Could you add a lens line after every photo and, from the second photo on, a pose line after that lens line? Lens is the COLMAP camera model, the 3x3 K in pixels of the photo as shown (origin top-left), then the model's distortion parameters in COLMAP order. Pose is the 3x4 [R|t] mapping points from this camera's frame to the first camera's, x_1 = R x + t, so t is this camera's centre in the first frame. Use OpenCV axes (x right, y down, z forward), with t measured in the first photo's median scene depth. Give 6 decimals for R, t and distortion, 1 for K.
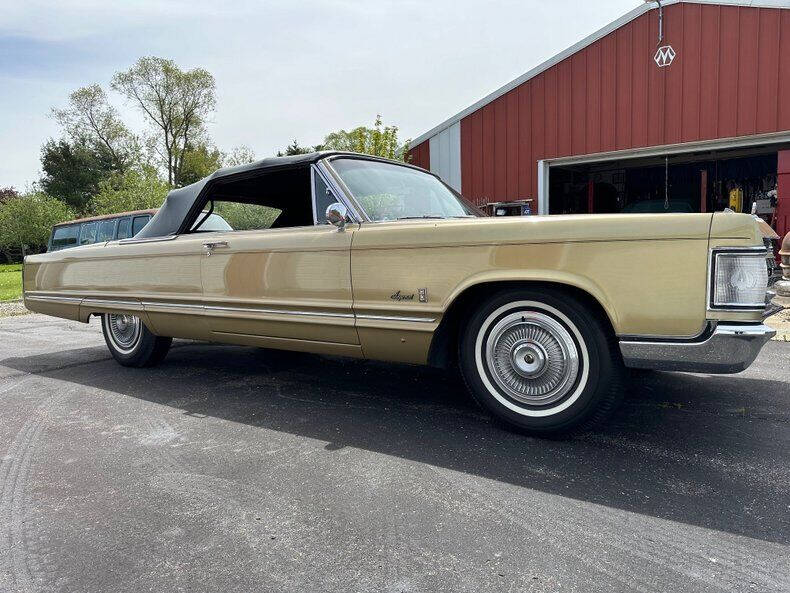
lens RADIAL K [[625.1, 0, 424.6], [0, 625.1, 299.0], [0, 0, 1]] dist [0.117637, -0.194406]
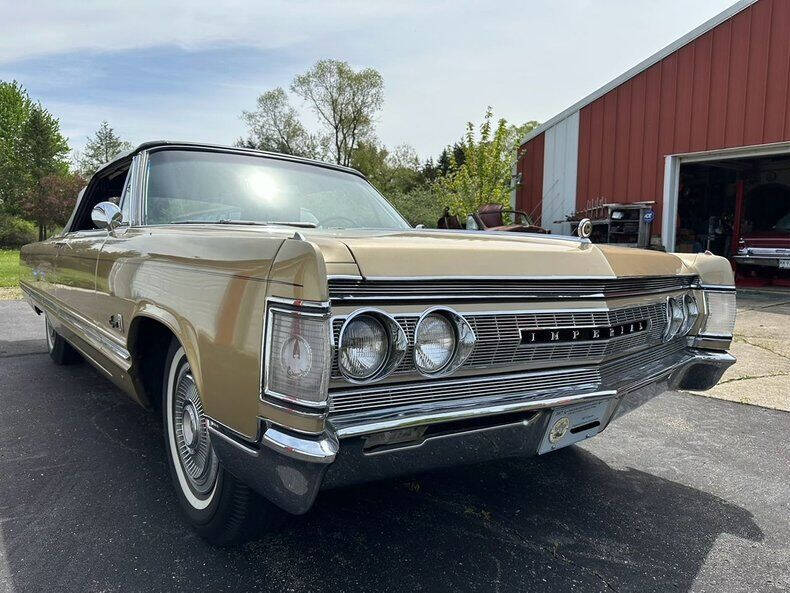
lens RADIAL K [[627.9, 0, 407.0], [0, 627.9, 313.5], [0, 0, 1]] dist [0.068960, -0.136562]
pose [[0.943894, 0.078344, -0.320823, 0.142907], [-0.070135, 0.996848, 0.037084, -0.017914], [0.322717, -0.012503, 0.946413, 0.091450]]
